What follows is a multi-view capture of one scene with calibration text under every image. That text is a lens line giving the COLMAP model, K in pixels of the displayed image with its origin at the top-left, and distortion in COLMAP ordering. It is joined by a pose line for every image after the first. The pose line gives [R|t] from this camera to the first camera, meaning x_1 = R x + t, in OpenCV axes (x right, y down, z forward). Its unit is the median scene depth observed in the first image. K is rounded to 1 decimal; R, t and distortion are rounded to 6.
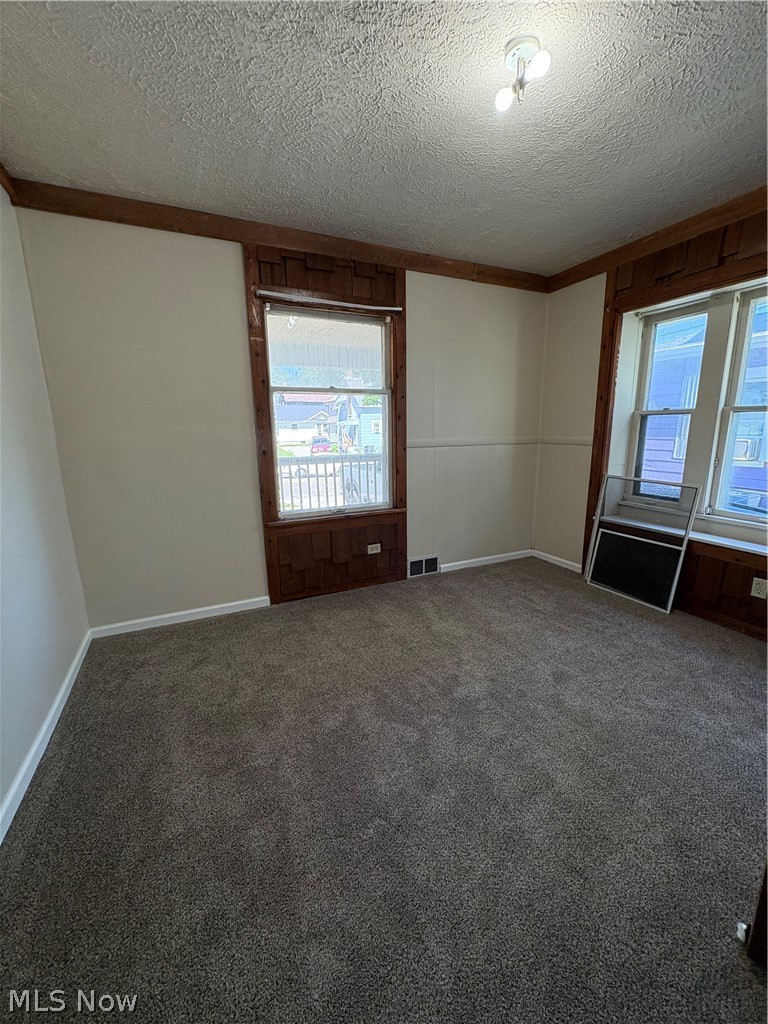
lens RADIAL K [[405.6, 0, 386.2], [0, 405.6, 507.5], [0, 0, 1]] dist [-0.002887, -0.000340]
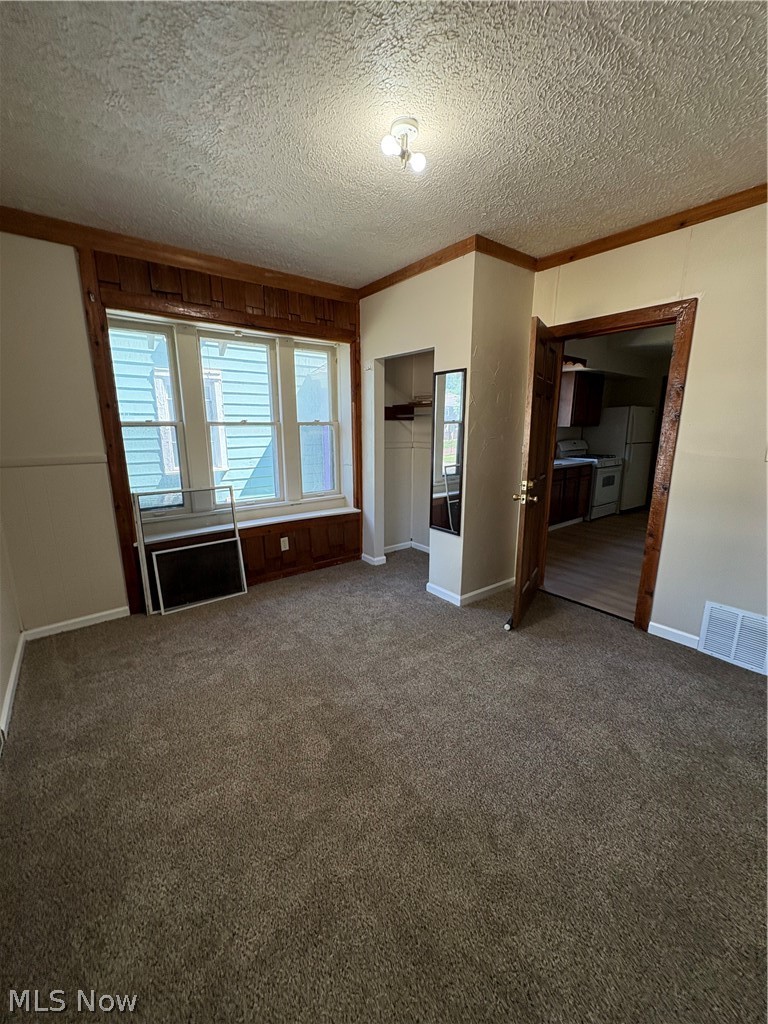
lens RADIAL K [[405.6, 0, 392.1], [0, 405.6, 504.5], [0, 0, 1]] dist [-0.002887, -0.000340]
pose [[-0.224108, -0.173497, 0.958996, -0.457486], [0.198366, 0.955305, 0.219186, -0.149515], [-0.954163, 0.239354, -0.179676, 0.671293]]
